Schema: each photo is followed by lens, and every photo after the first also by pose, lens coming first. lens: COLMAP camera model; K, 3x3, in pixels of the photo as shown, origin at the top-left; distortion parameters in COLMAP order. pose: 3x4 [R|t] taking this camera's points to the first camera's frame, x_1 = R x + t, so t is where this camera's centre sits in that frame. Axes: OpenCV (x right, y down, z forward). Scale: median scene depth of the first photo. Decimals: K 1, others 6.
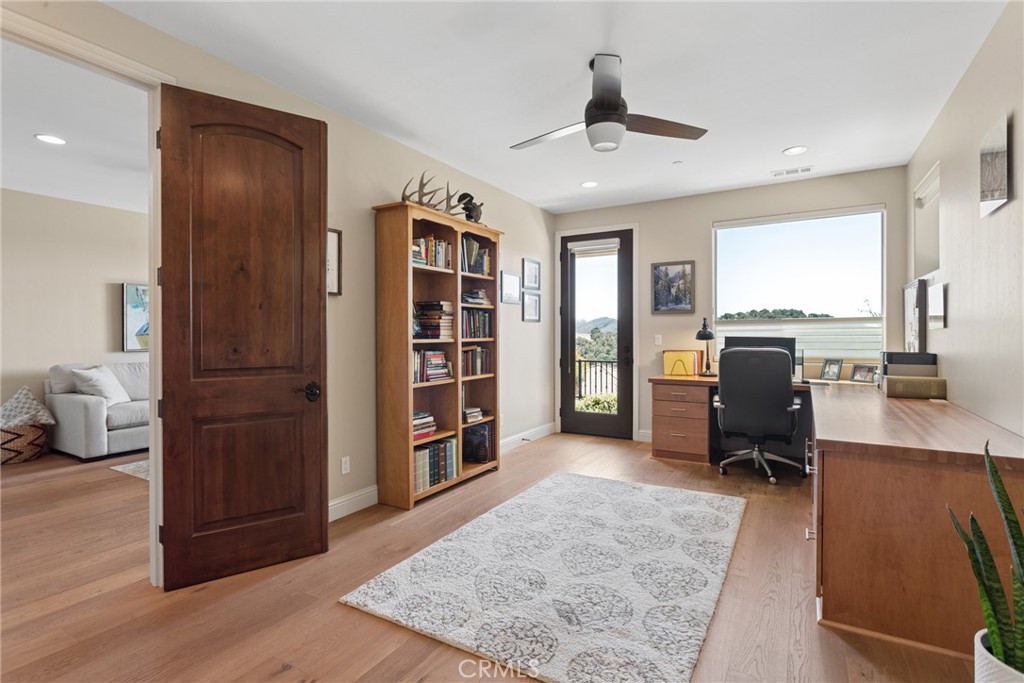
lens RADIAL K [[495.0, 0, 514.1], [0, 495.0, 339.0], [0, 0, 1]] dist [-0.009891, 0.005662]
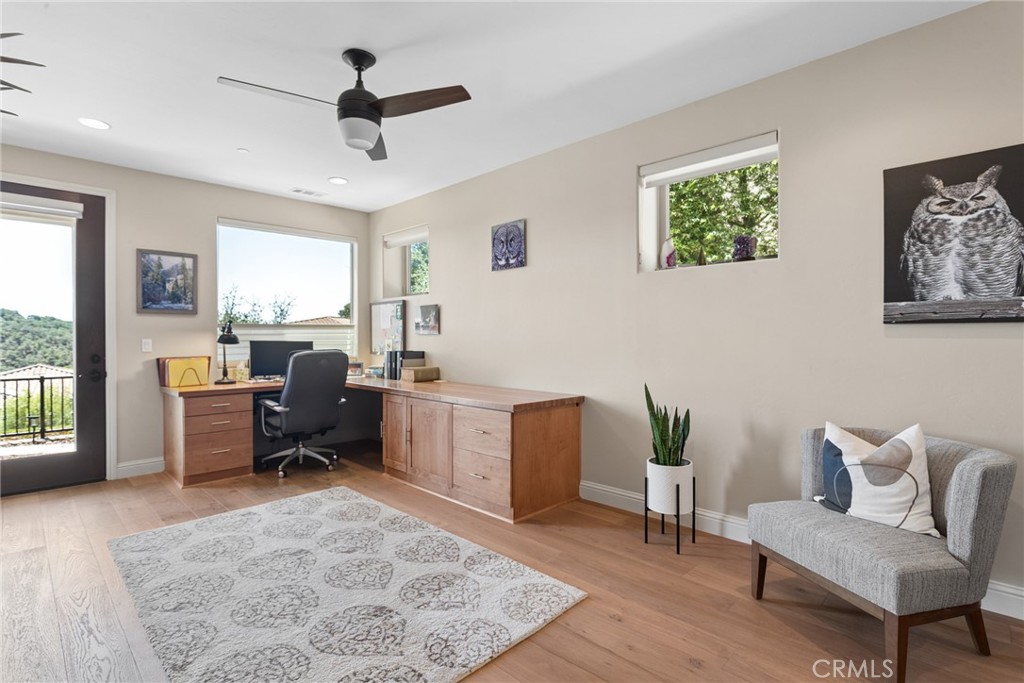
lens RADIAL K [[495.0, 0, 506.3], [0, 495.0, 338.8], [0, 0, 1]] dist [-0.009891, 0.005662]
pose [[0.250425, -0.000720, 0.968136, -0.404820], [0.011176, 0.999935, -0.002148, -0.000716], [-0.968071, 0.011358, 0.250417, 0.284075]]
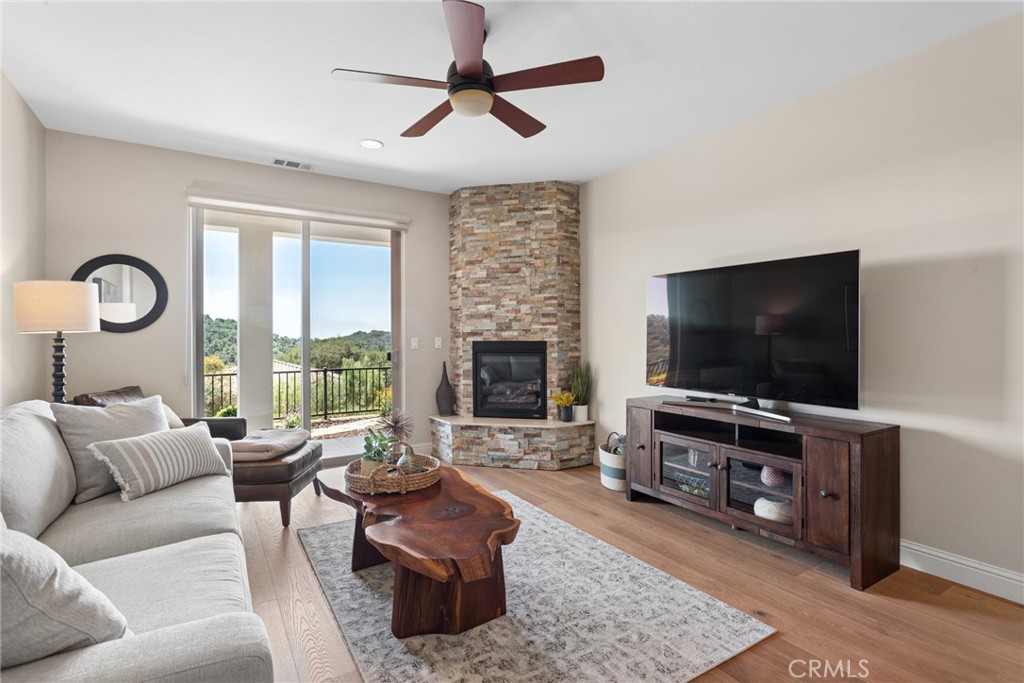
lens RADIAL K [[495.0, 0, 519.1], [0, 495.0, 333.9], [0, 0, 1]] dist [-0.009891, 0.005662]
pose [[0.450195, 0.006242, 0.892908, -1.024089], [0.011418, 0.999854, -0.012746, -0.003940], [-0.892857, 0.015933, 0.450058, 0.813707]]
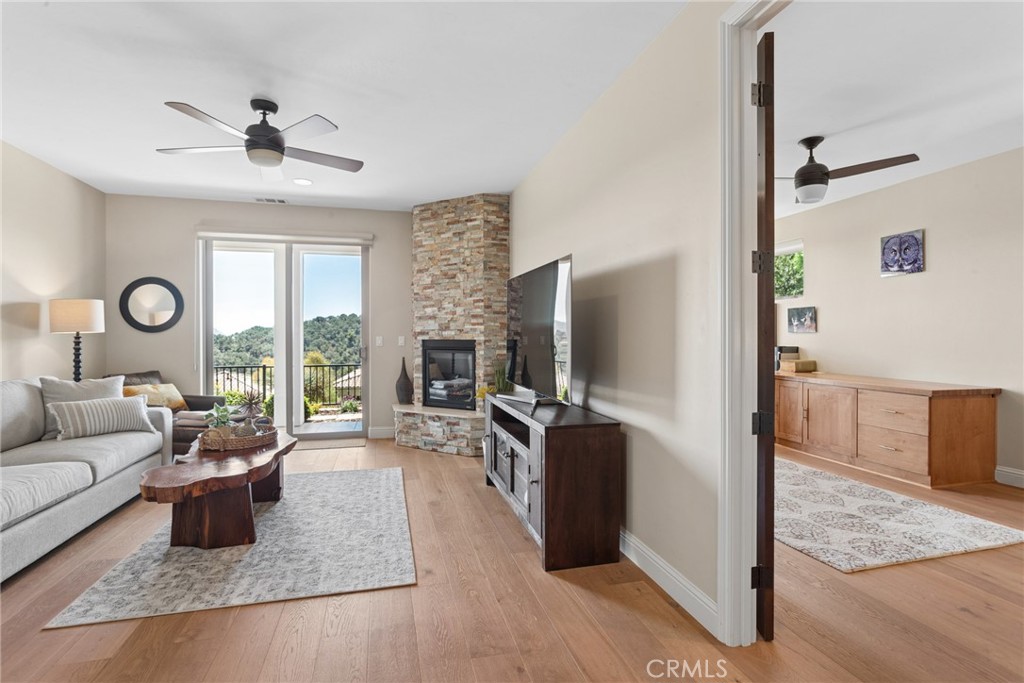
lens RADIAL K [[495.0, 0, 513.2], [0, 495.0, 335.2], [0, 0, 1]] dist [-0.009891, 0.005662]
pose [[0.698981, 0.002487, 0.715136, -0.831591], [0.007425, 0.999915, -0.010734, 0.000721], [-0.715102, 0.012813, 0.698903, 0.372169]]
